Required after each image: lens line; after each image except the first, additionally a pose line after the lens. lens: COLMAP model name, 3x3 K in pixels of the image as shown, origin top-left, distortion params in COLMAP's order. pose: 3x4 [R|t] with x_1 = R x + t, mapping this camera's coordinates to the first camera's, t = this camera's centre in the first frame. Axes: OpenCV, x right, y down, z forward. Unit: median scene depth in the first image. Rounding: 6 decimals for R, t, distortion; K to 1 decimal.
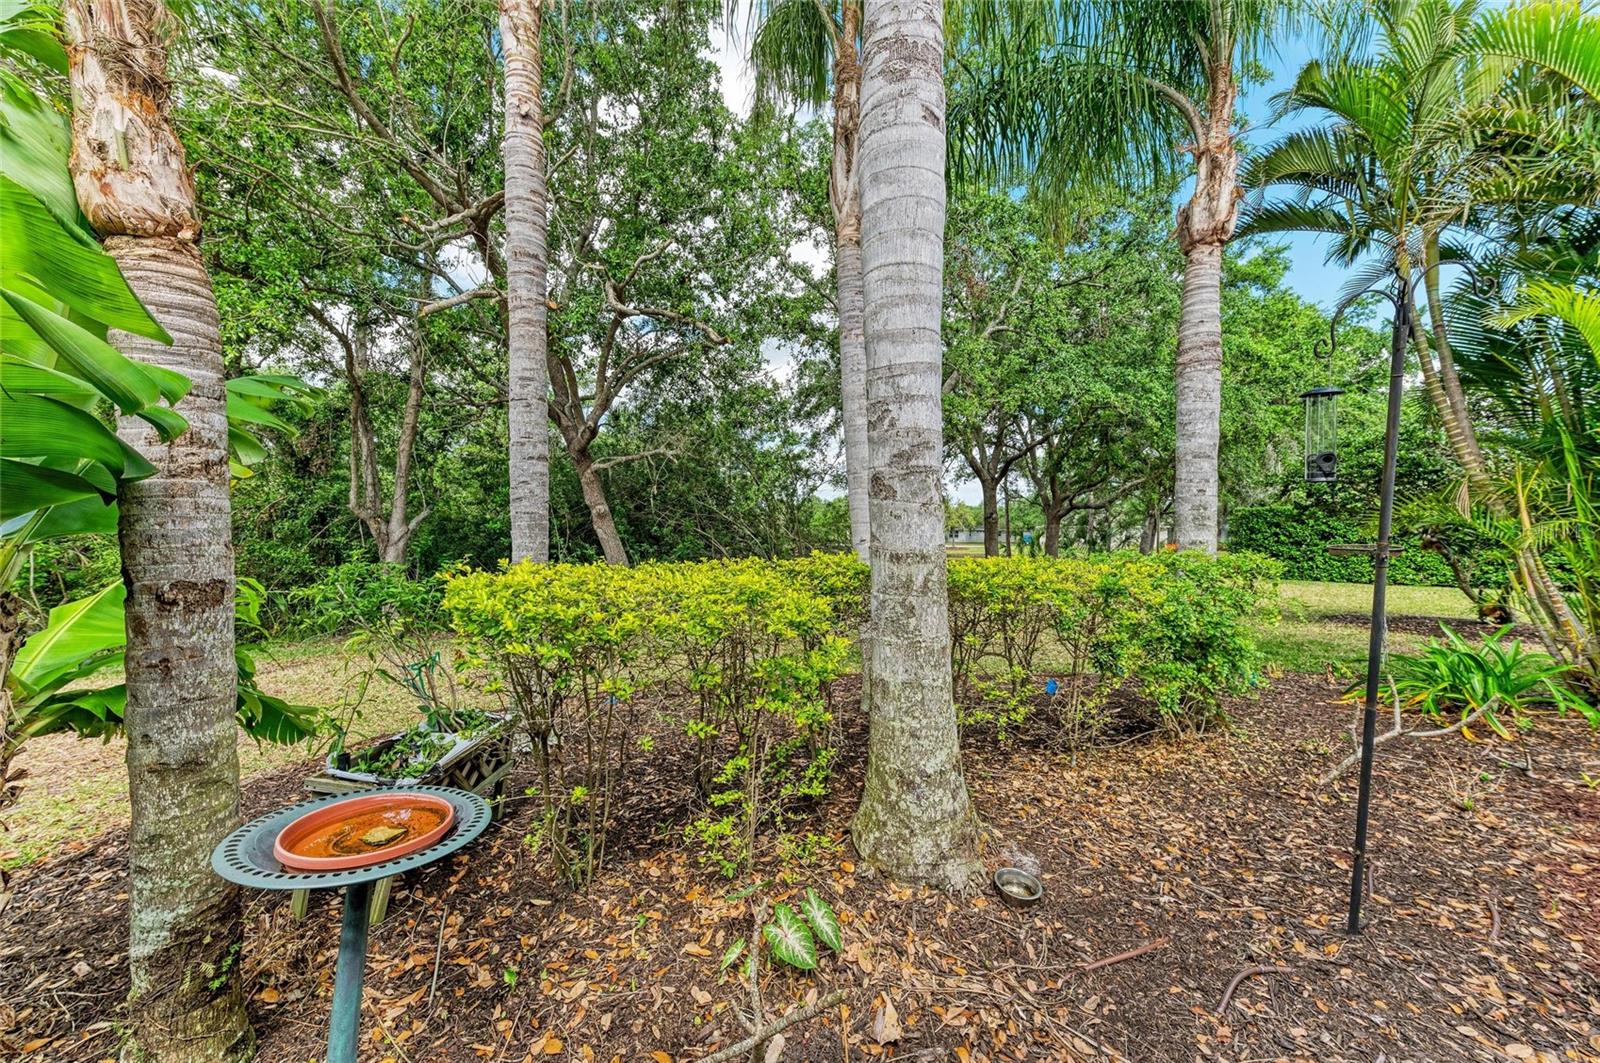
lens RADIAL K [[573.7, 0, 793.8], [0, 573.7, 533.4], [0, 0, 1]] dist [0.002728, 0.000097]
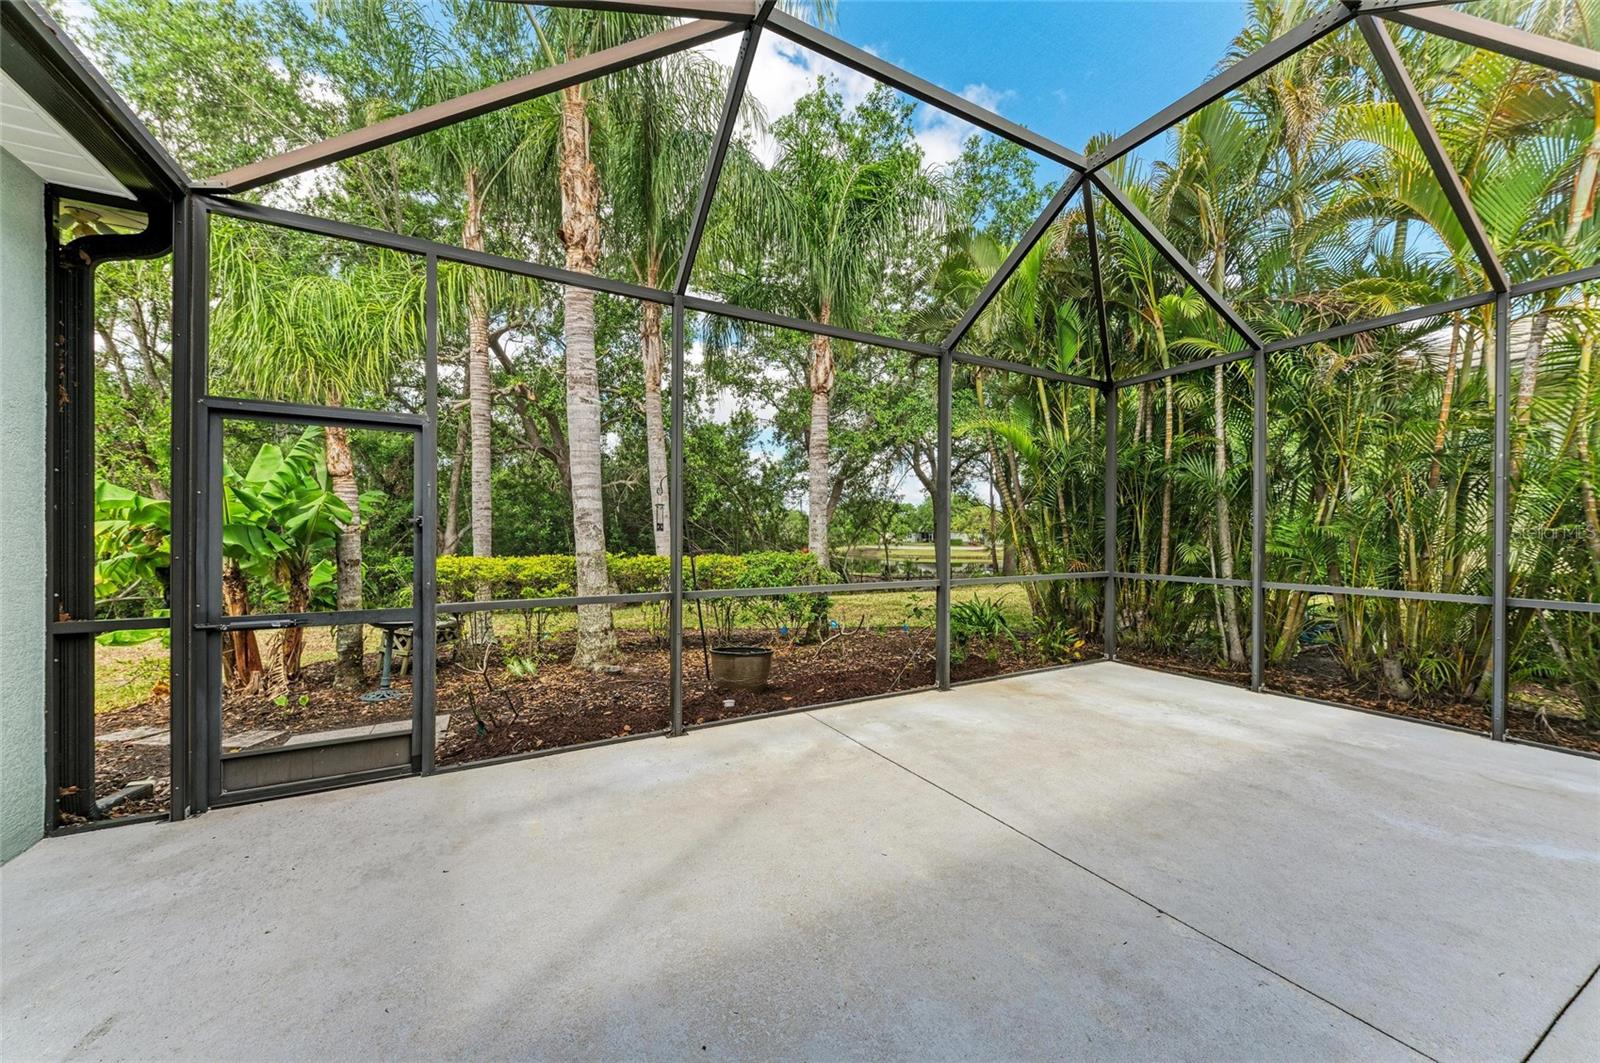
lens RADIAL K [[573.7, 0, 804.5], [0, 573.7, 536.2], [0, 0, 1]] dist [0.002728, 0.000097]
pose [[0.996234, -0.001565, -0.086696, 1.547738], [0.001683, 0.999998, 0.001293, -0.049722], [0.086693, -0.001434, 0.996234, -1.720765]]
